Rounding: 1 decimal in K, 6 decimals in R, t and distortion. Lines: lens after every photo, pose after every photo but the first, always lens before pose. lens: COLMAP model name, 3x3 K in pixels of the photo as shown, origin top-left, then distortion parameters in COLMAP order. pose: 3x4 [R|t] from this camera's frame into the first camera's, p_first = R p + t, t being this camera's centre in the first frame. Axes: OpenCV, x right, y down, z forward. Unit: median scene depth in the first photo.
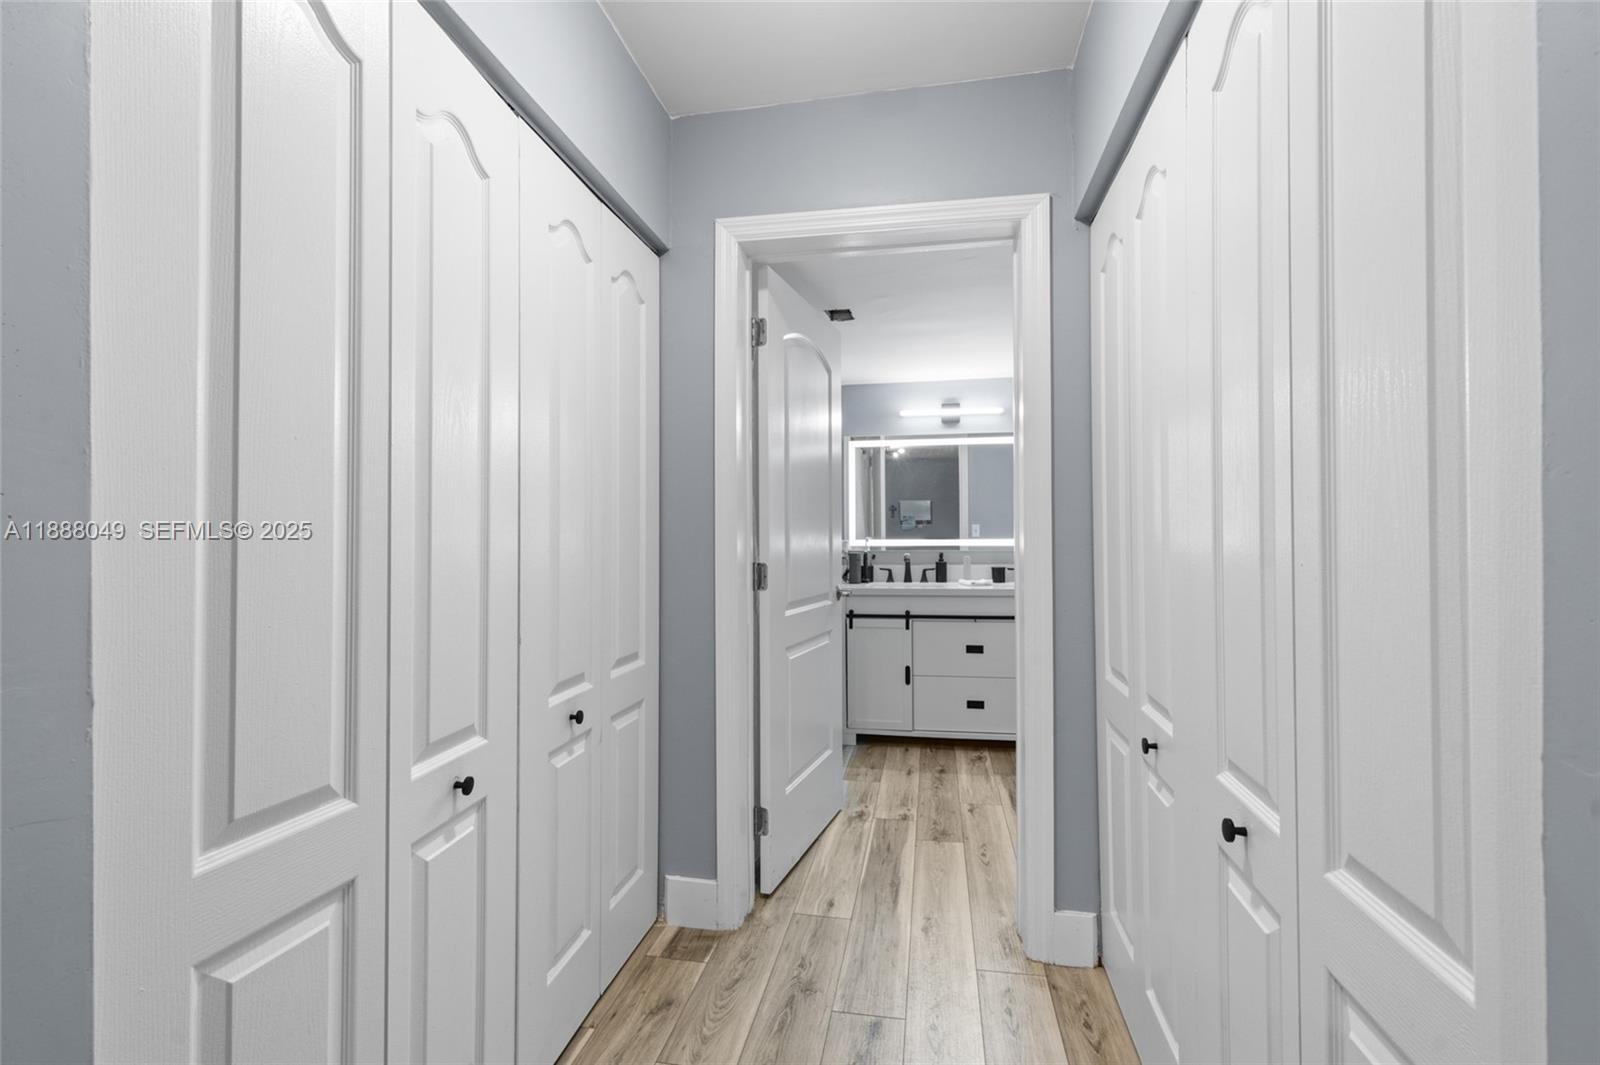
lens RADIAL K [[719.0, 0, 802.6], [0, 719.0, 530.1], [0, 0, 1]] dist [-0.005074, 0.002344]
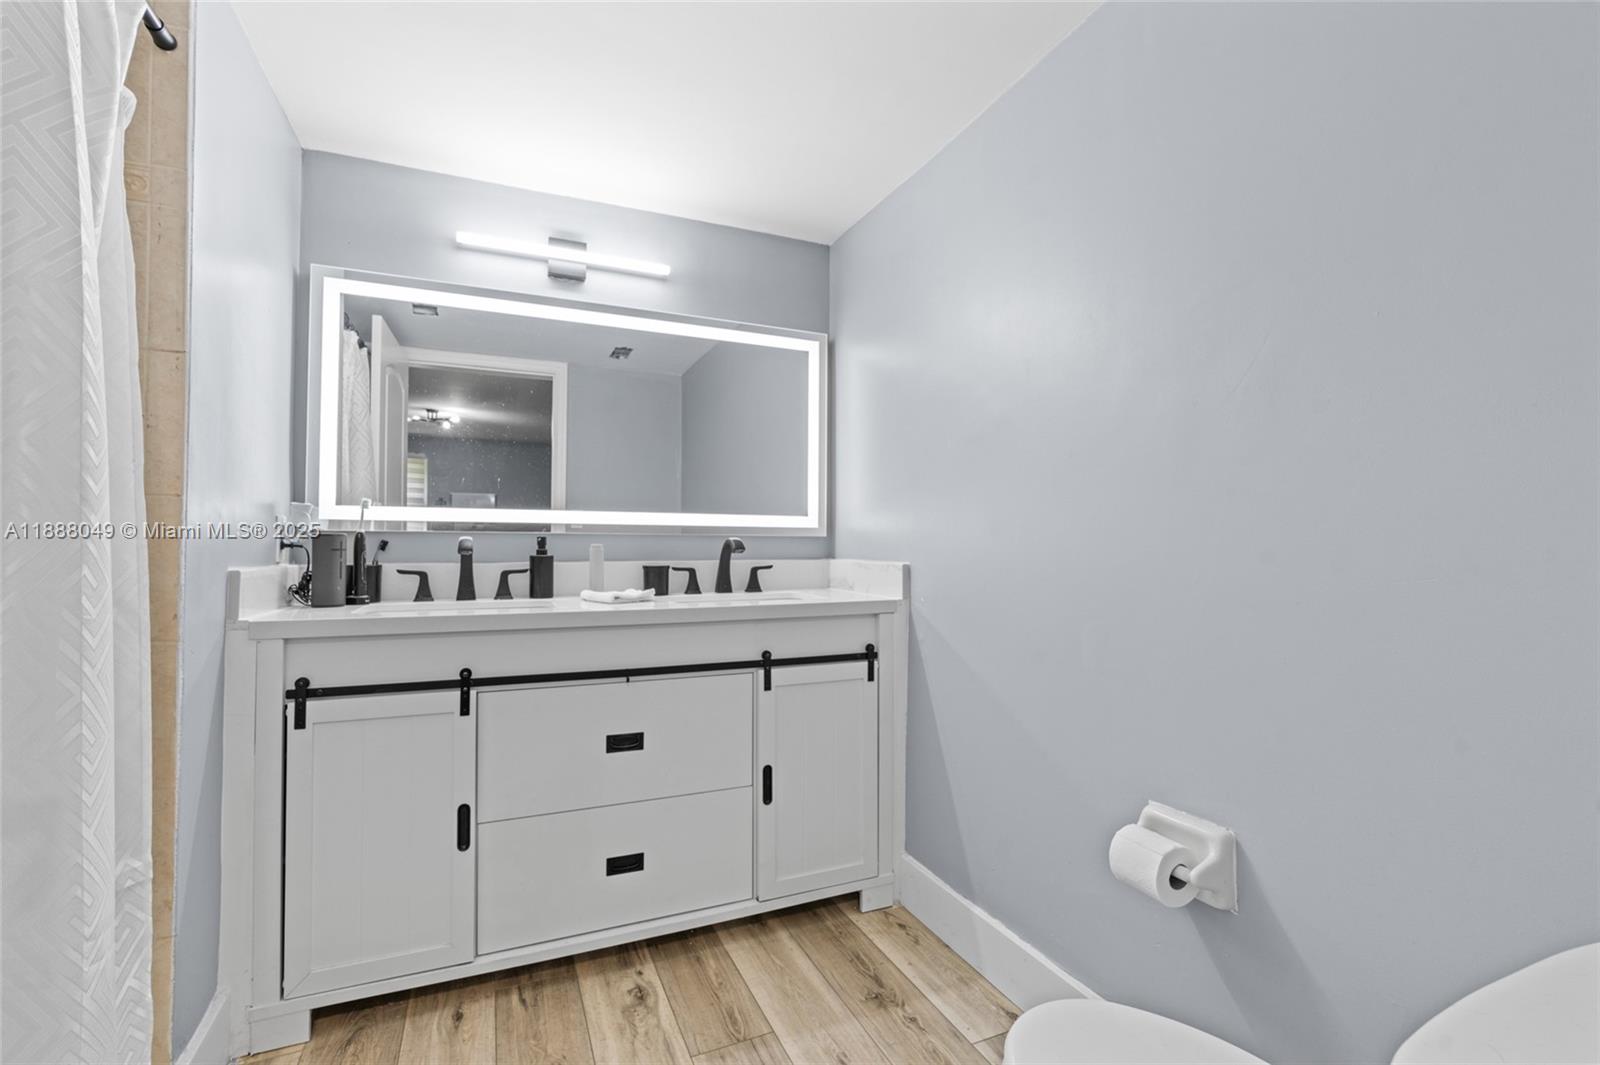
lens RADIAL K [[719.0, 0, 807.5], [0, 719.0, 537.2], [0, 0, 1]] dist [-0.005074, 0.002344]
pose [[0.827840, 0.017487, 0.560691, 0.069626], [-0.012761, 0.999842, -0.012343, 0.035585], [-0.560818, 0.003064, 0.827933, 0.503203]]
